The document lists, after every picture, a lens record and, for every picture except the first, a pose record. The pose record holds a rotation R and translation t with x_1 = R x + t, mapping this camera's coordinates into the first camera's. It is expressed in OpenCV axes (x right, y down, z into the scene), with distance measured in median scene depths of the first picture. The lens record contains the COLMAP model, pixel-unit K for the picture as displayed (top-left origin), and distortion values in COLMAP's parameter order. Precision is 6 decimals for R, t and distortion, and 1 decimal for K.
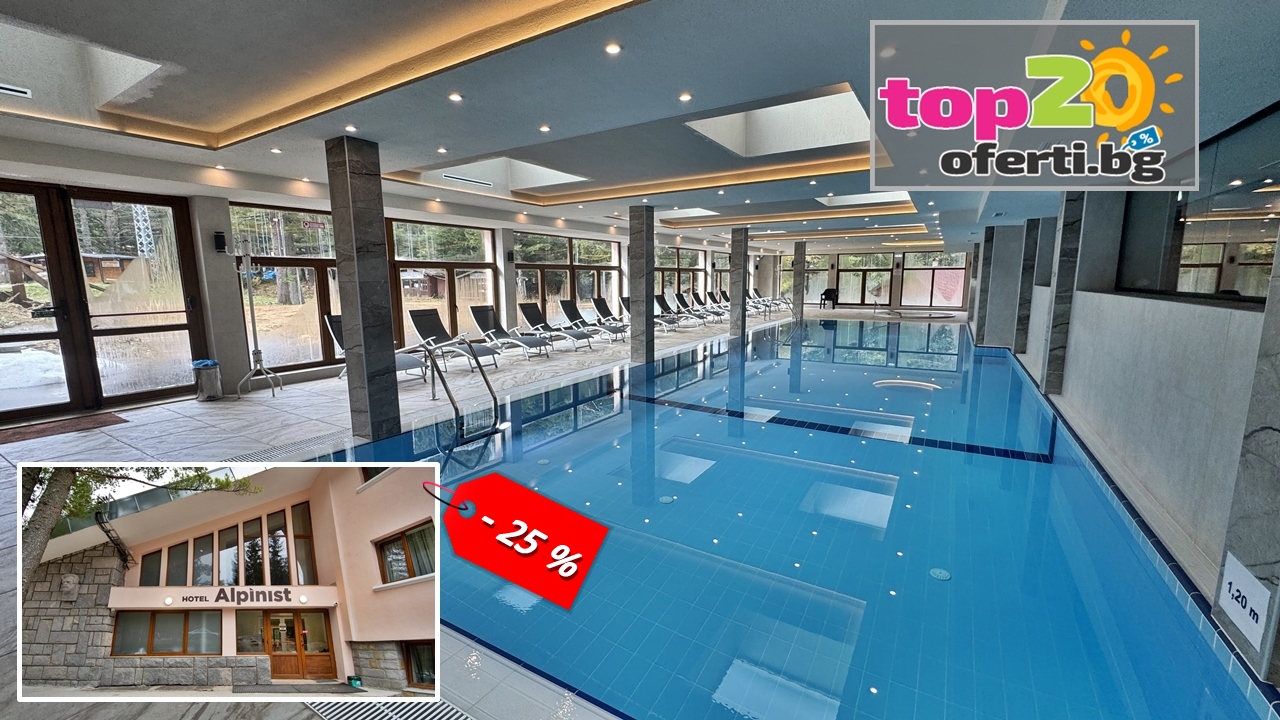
lens RADIAL K [[509.9, 0, 640.0], [0, 509.9, 360.0], [0, 0, 1]] dist [-0.000155, 0.000015]
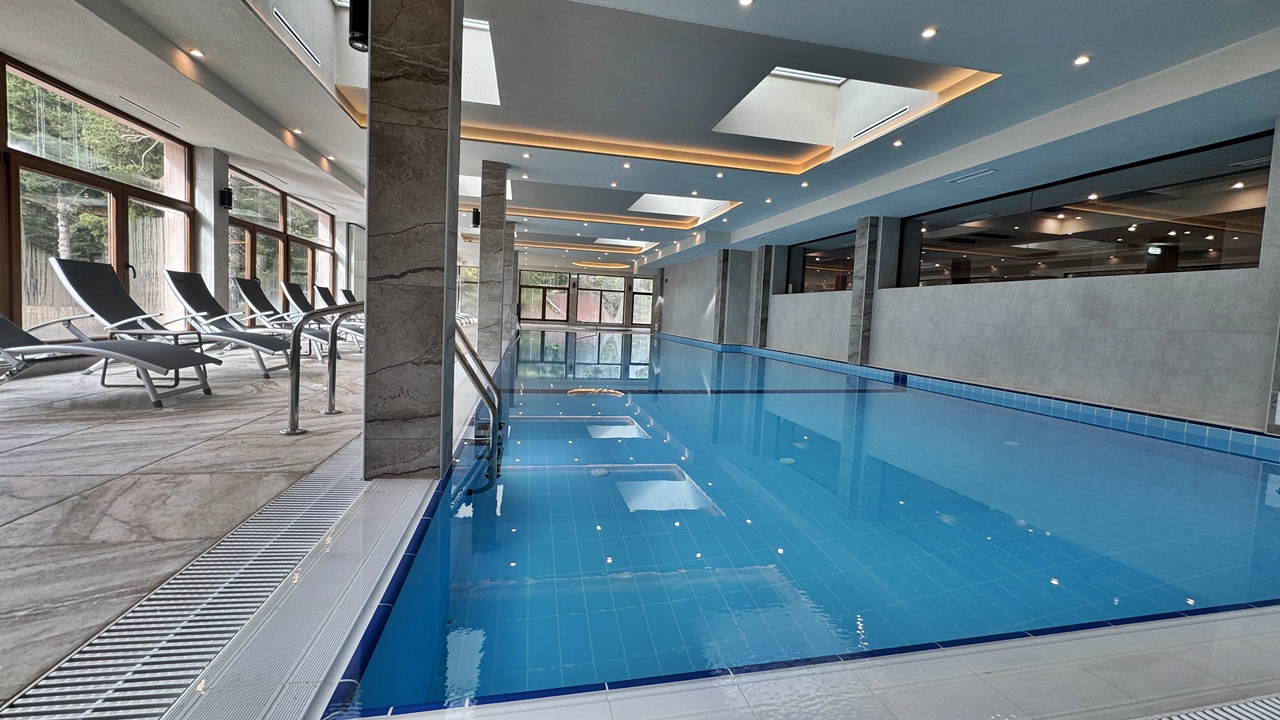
lens RADIAL K [[515.8, 0, 640.0], [0, 515.8, 360.0], [0, 0, 1]] dist [0.000949, 0.000101]
pose [[0.722077, -0.019047, 0.691551, -0.238270], [0.056323, 0.997921, -0.031325, 0.026415], [-0.689516, 0.061569, 0.721648, 0.167604]]
